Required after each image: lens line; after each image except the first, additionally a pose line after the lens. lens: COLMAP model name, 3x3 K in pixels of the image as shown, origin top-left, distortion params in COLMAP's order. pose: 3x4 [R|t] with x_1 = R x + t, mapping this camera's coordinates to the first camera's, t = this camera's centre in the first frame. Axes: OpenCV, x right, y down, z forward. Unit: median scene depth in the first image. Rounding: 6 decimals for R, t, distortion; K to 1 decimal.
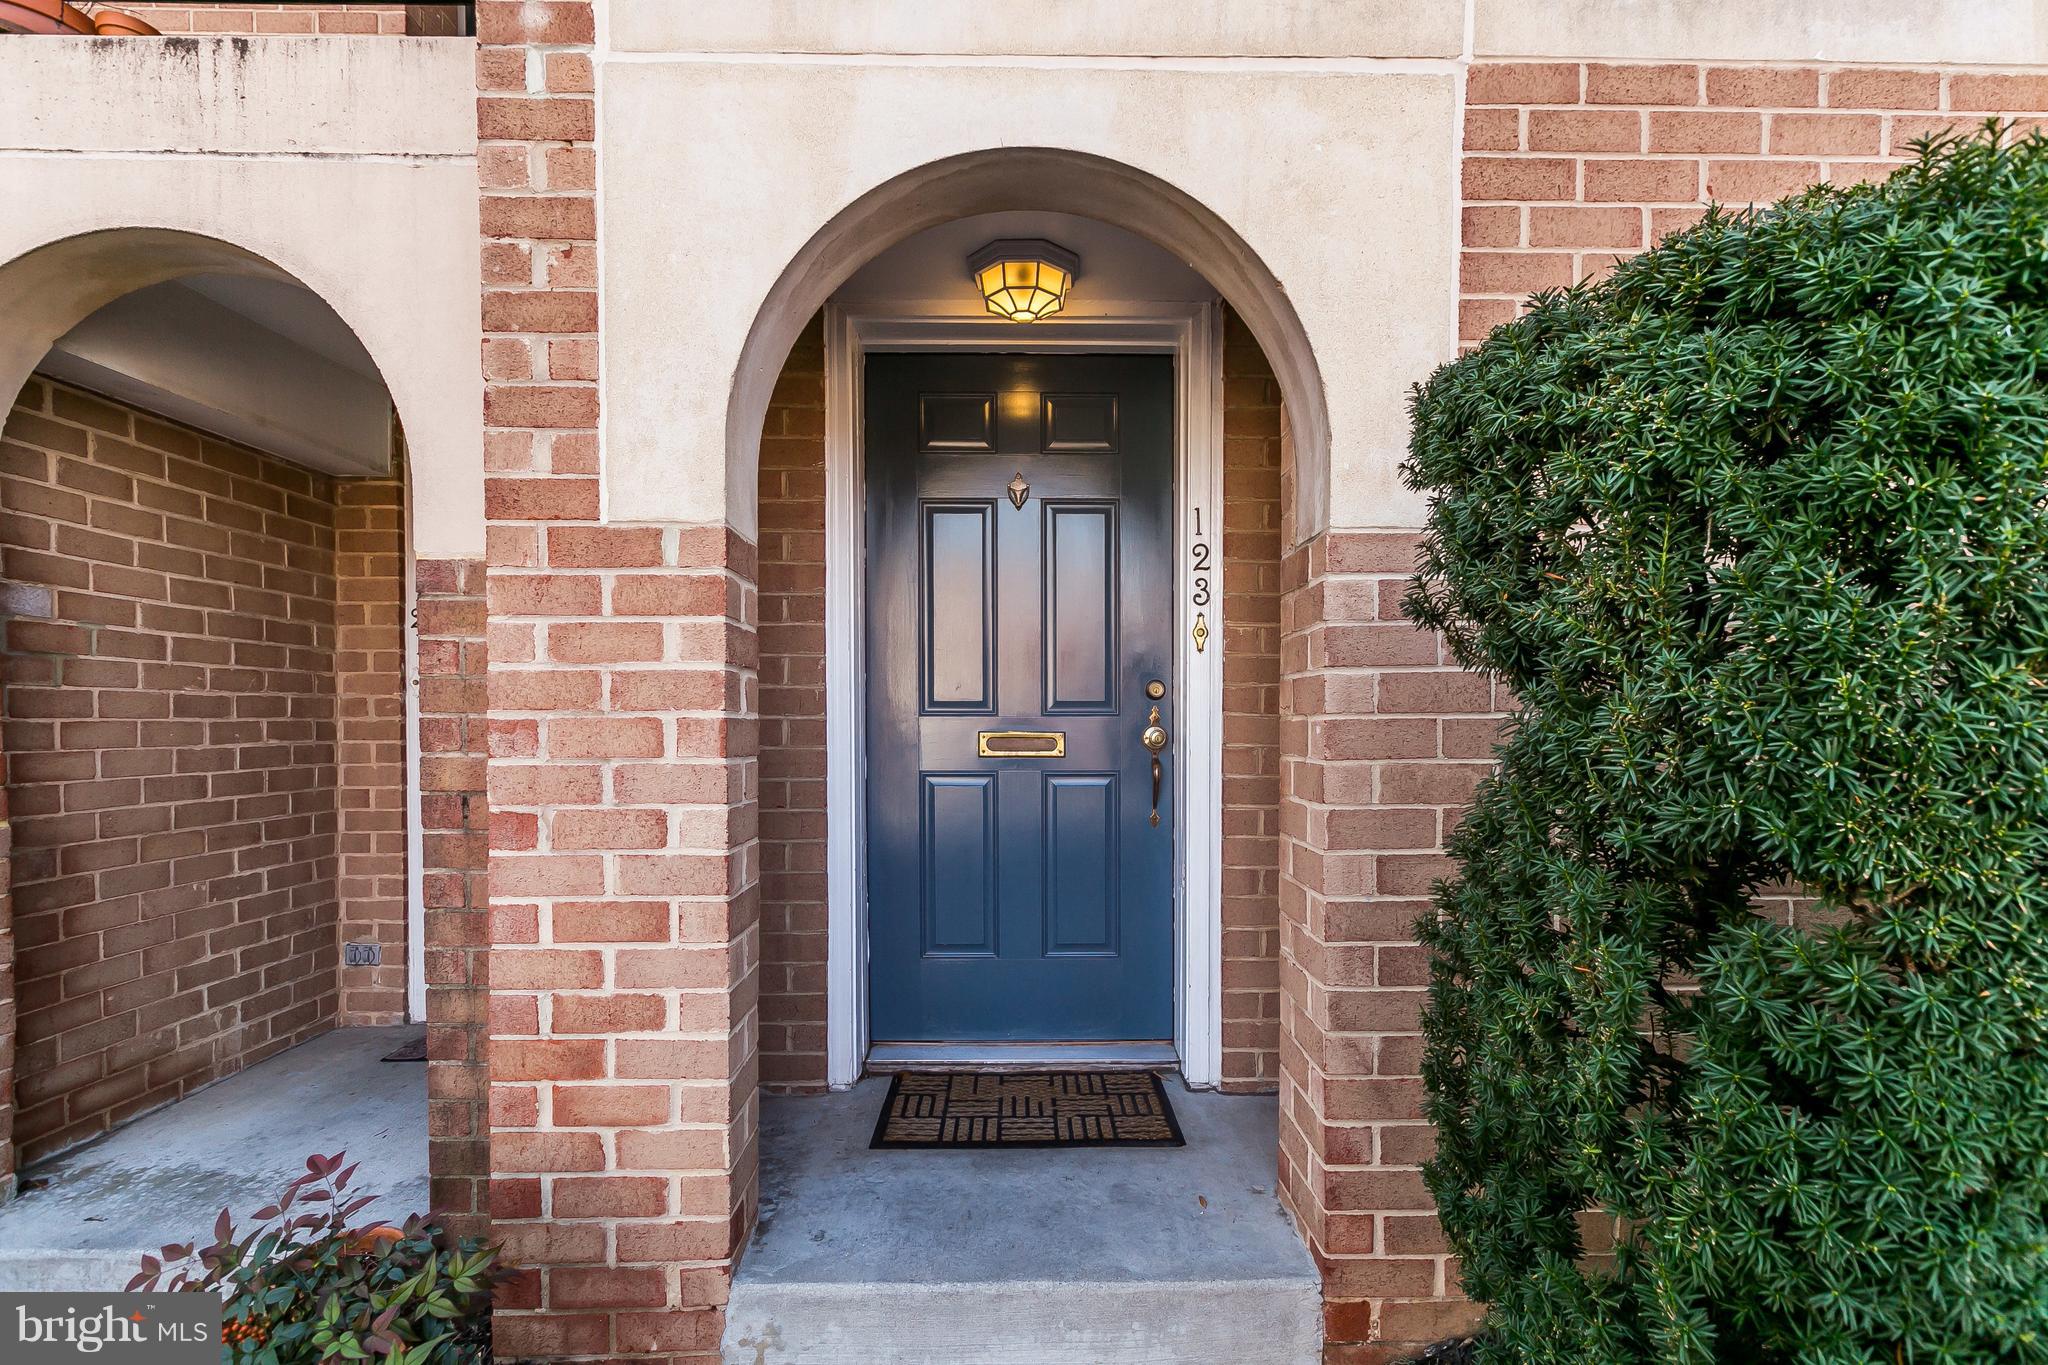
lens RADIAL K [[950.8, 0, 1023.5], [0, 950.8, 740.2], [0, 0, 1]] dist [0.003605, -0.000975]
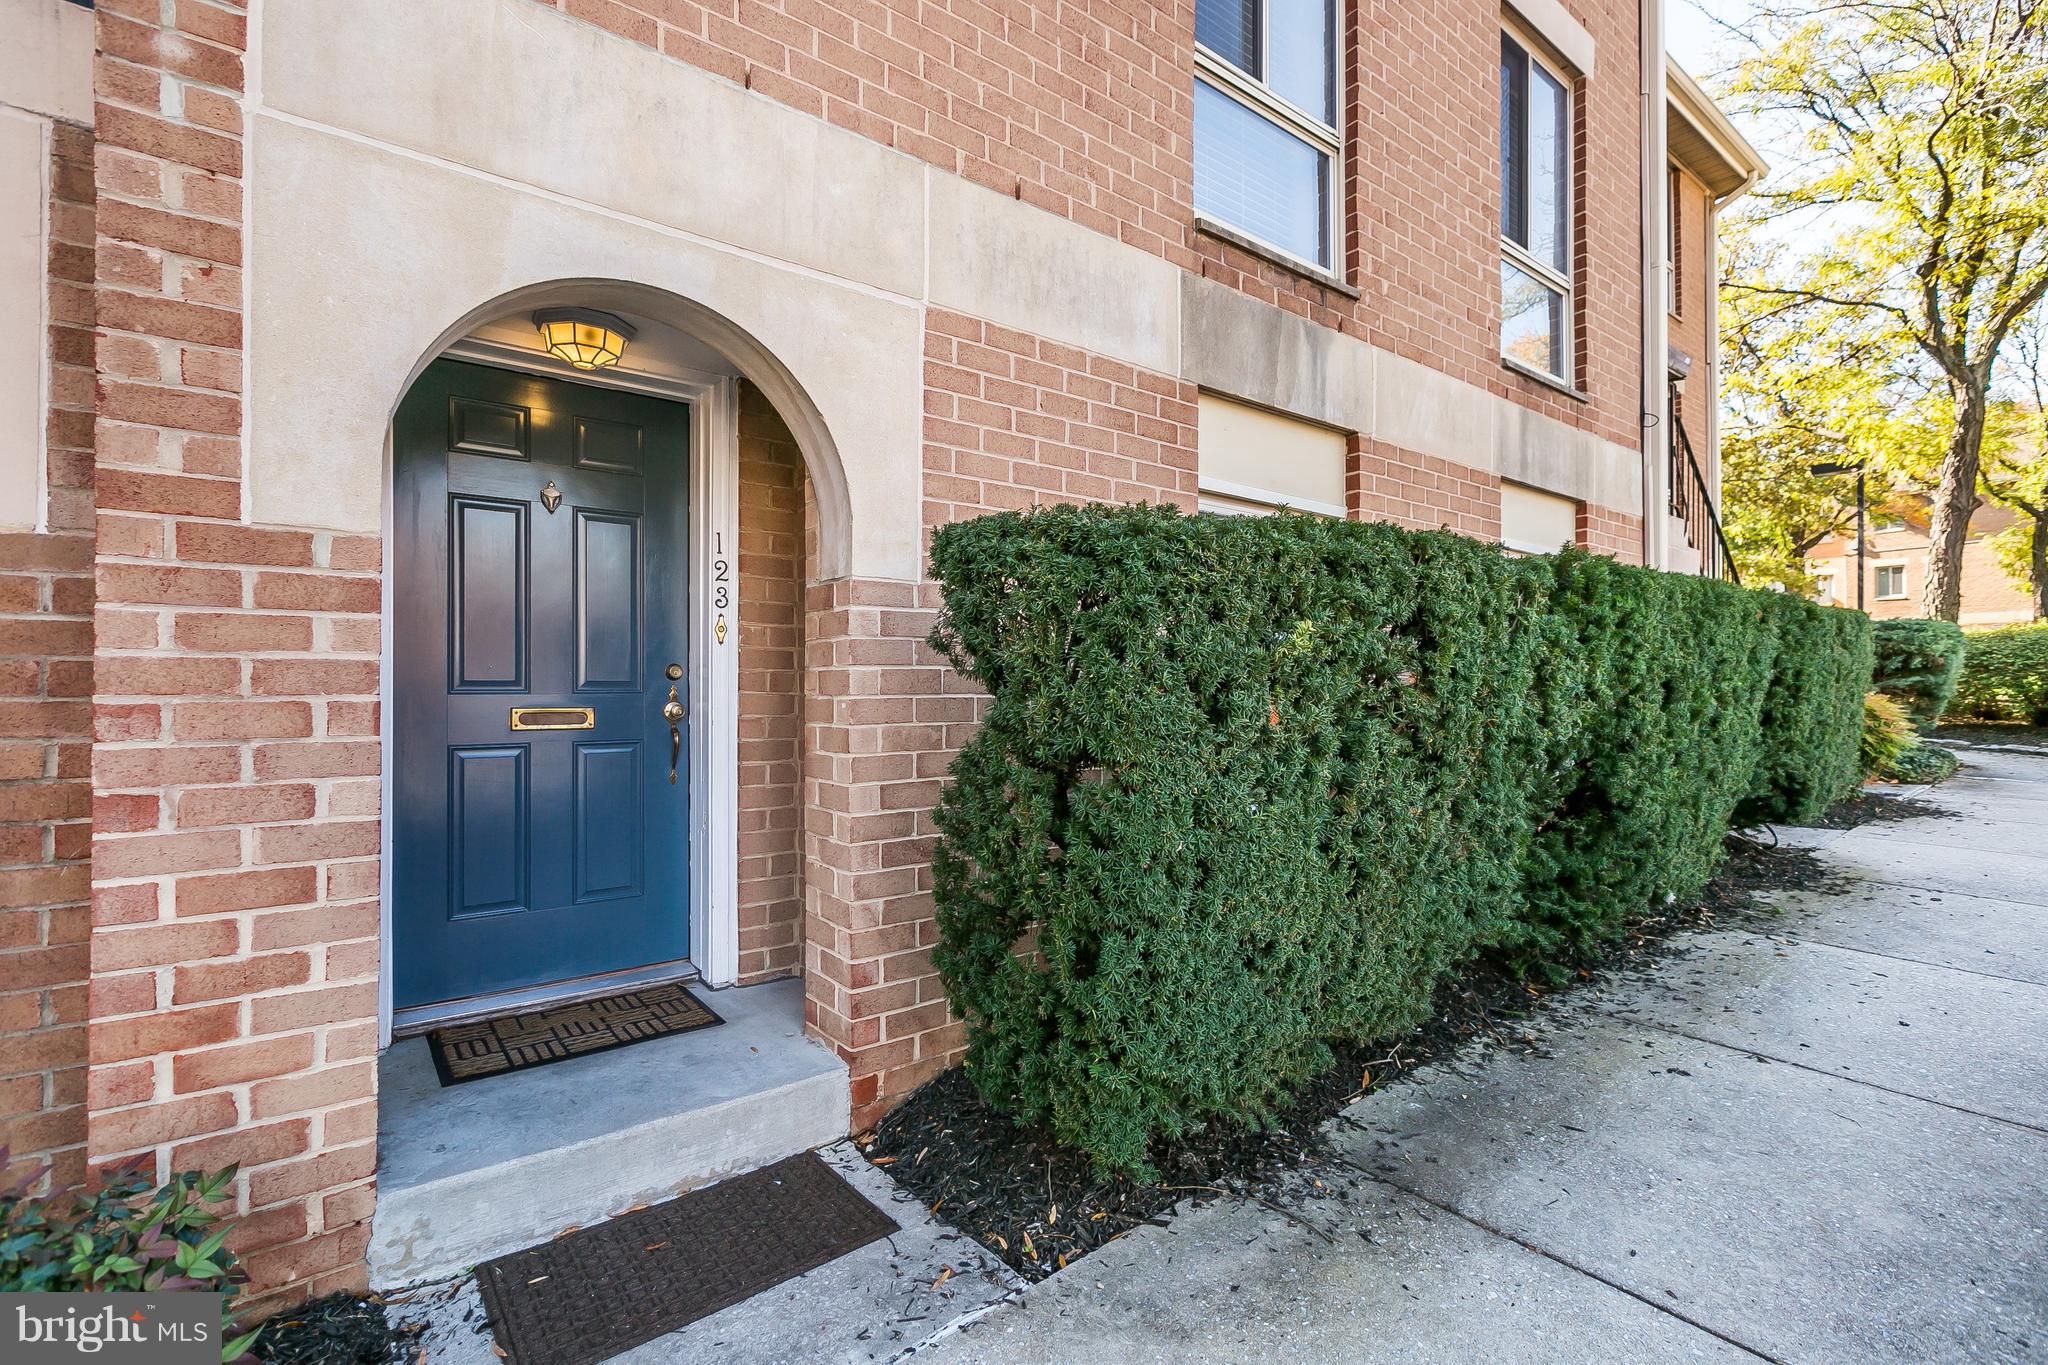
lens RADIAL K [[915.2, 0, 1028.6], [0, 915.2, 676.1], [0, 0, 1]] dist [0.002551, -0.000092]
pose [[0.800131, 0.008602, 0.599764, -0.350505], [0.012594, 0.999436, -0.031135, -0.008897], [-0.599693, 0.032466, 0.799571, -0.373098]]
